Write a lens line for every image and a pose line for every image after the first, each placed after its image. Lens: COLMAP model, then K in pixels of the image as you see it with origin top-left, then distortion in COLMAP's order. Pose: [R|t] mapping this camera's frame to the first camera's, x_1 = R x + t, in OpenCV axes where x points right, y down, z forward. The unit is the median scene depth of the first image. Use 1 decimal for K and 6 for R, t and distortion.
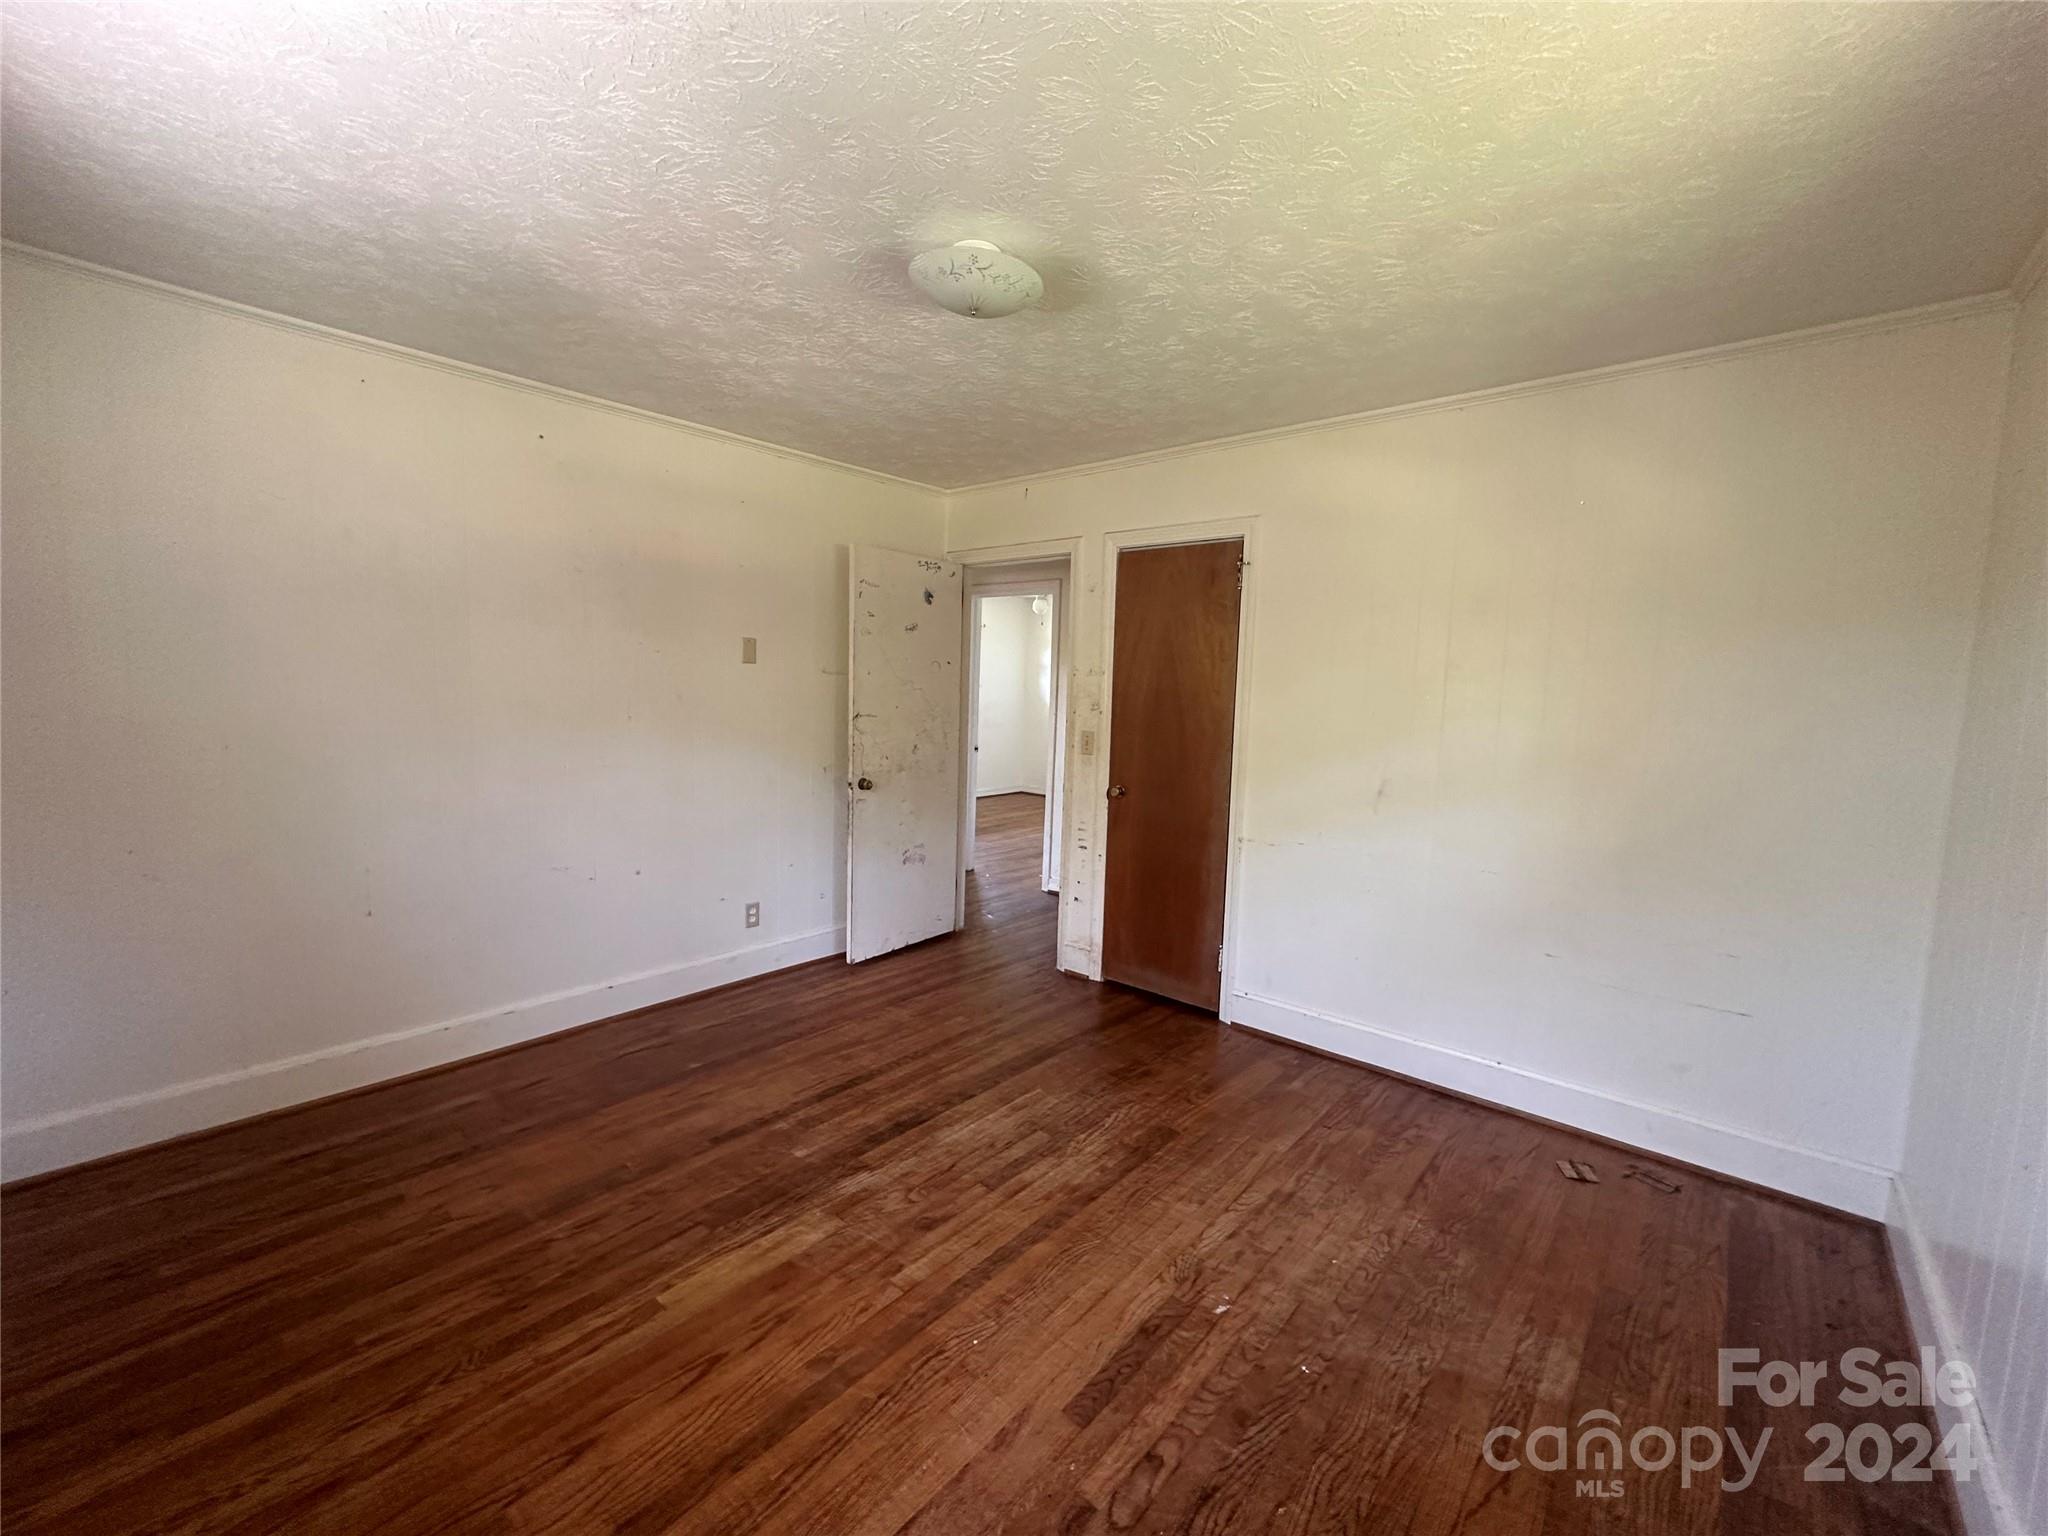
lens RADIAL K [[825.6, 0, 1025.2], [0, 825.6, 765.0], [0, 0, 1]] dist [-0.002485, 0.000174]
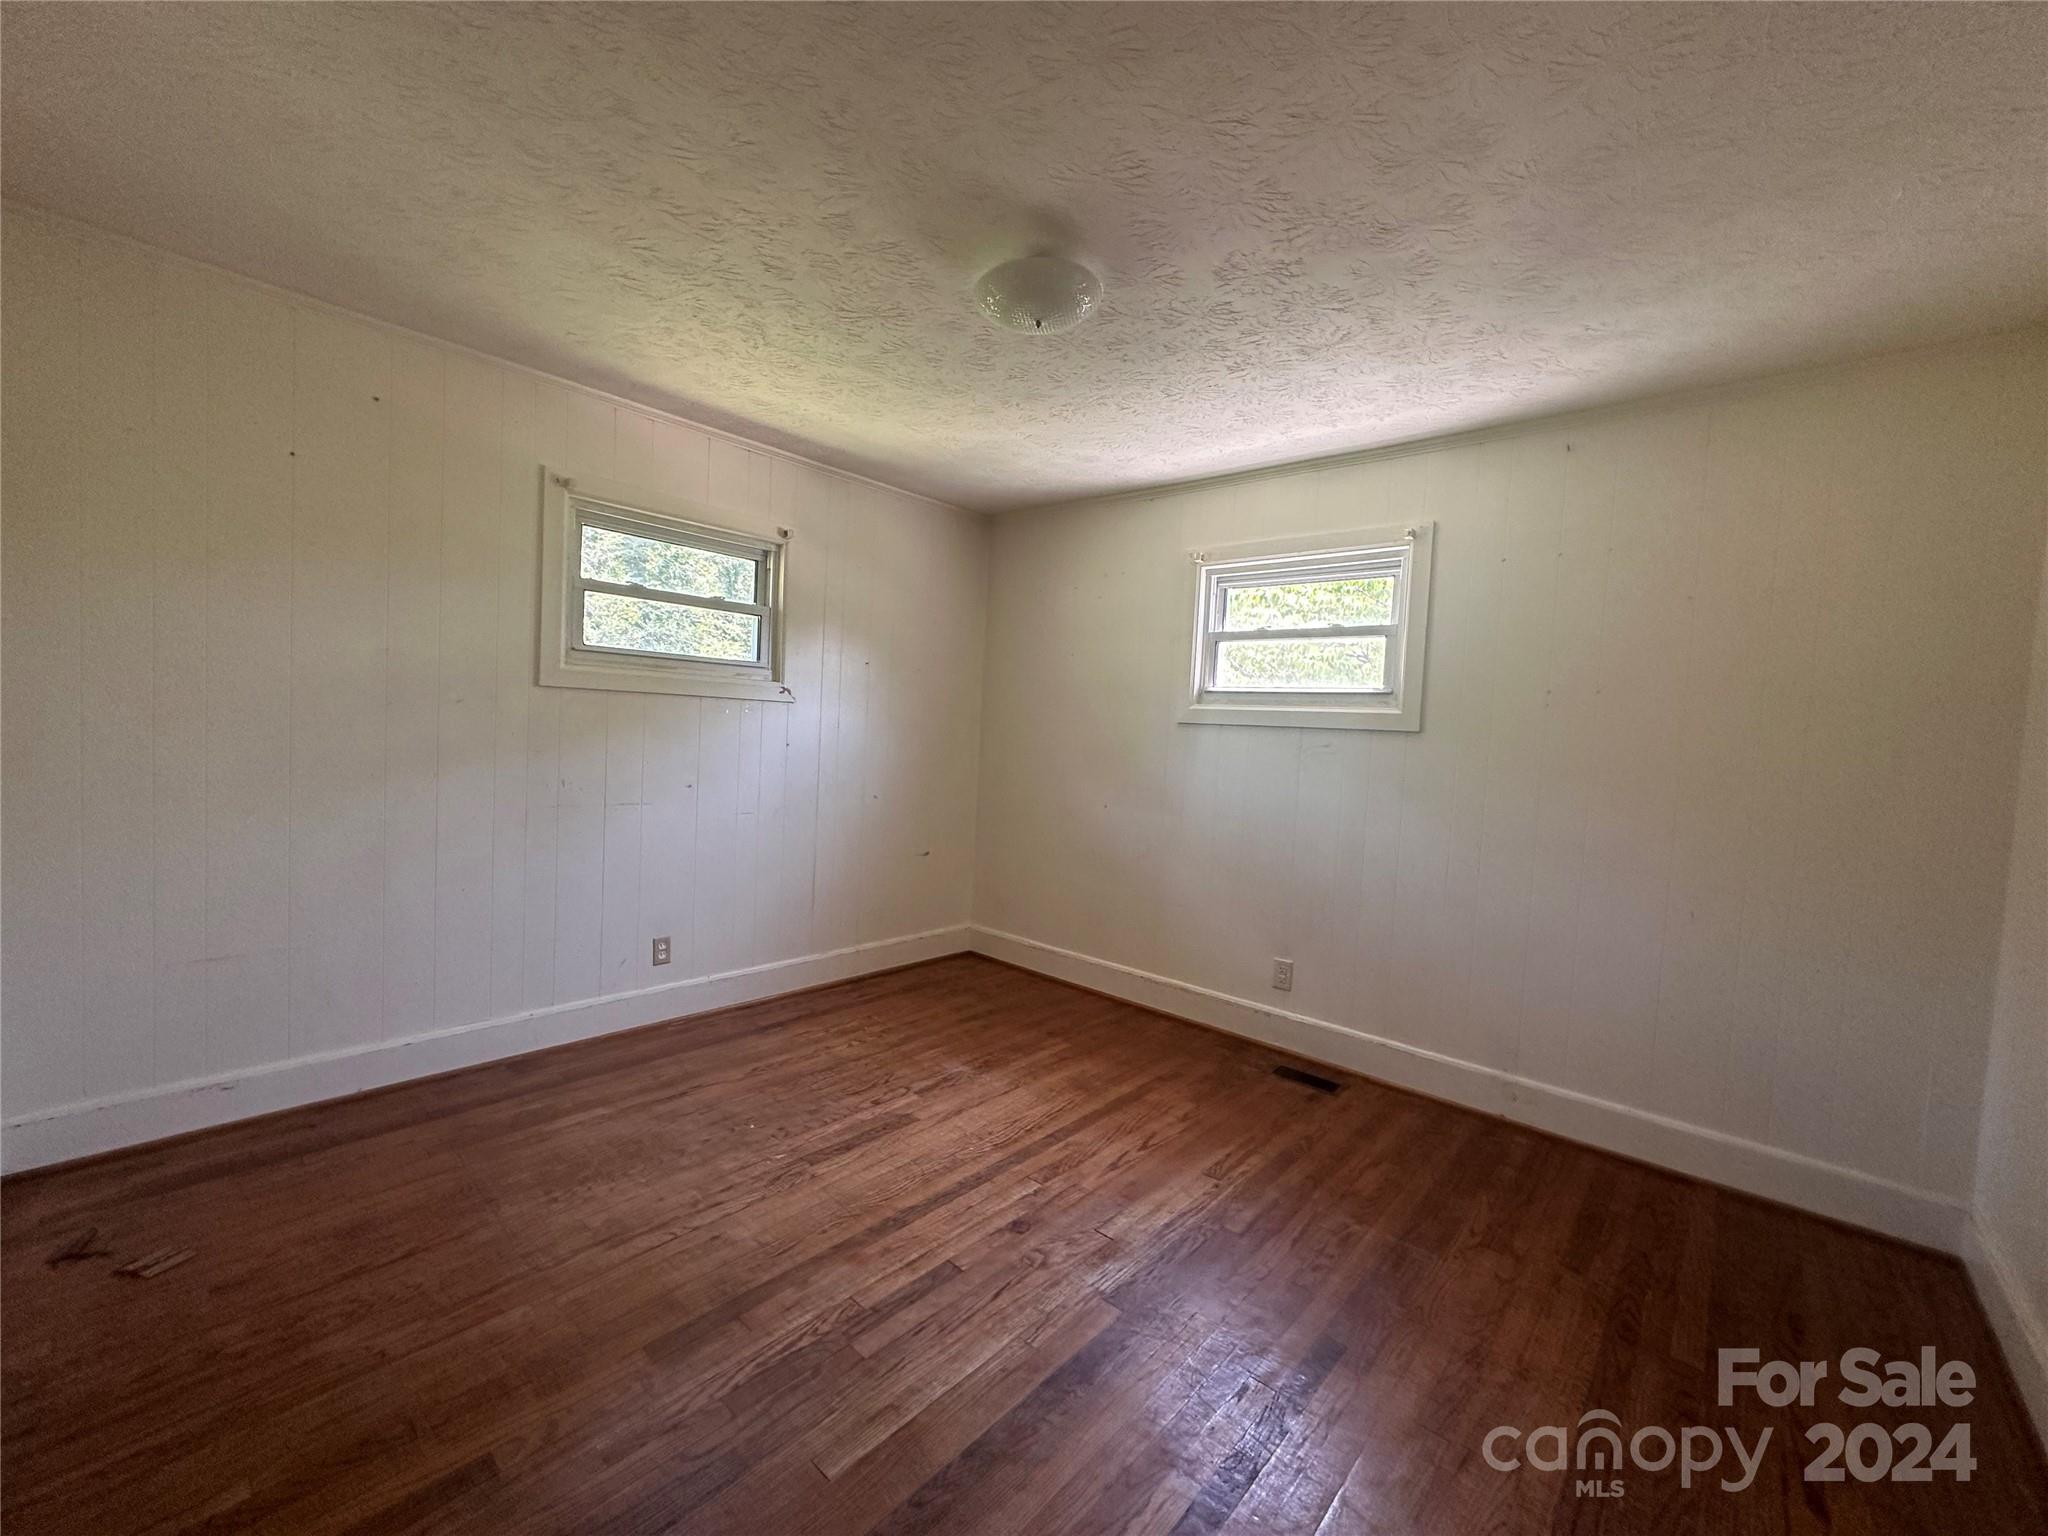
lens RADIAL K [[825.6, 0, 1025.2], [0, 825.6, 765.0], [0, 0, 1]] dist [-0.002485, 0.000174]
pose [[-0.996369, -0.084947, 0.005662, -0.087937], [-0.083237, 0.985954, 0.144796, -0.140562], [-0.017882, 0.143799, -0.989445, 1.952920]]
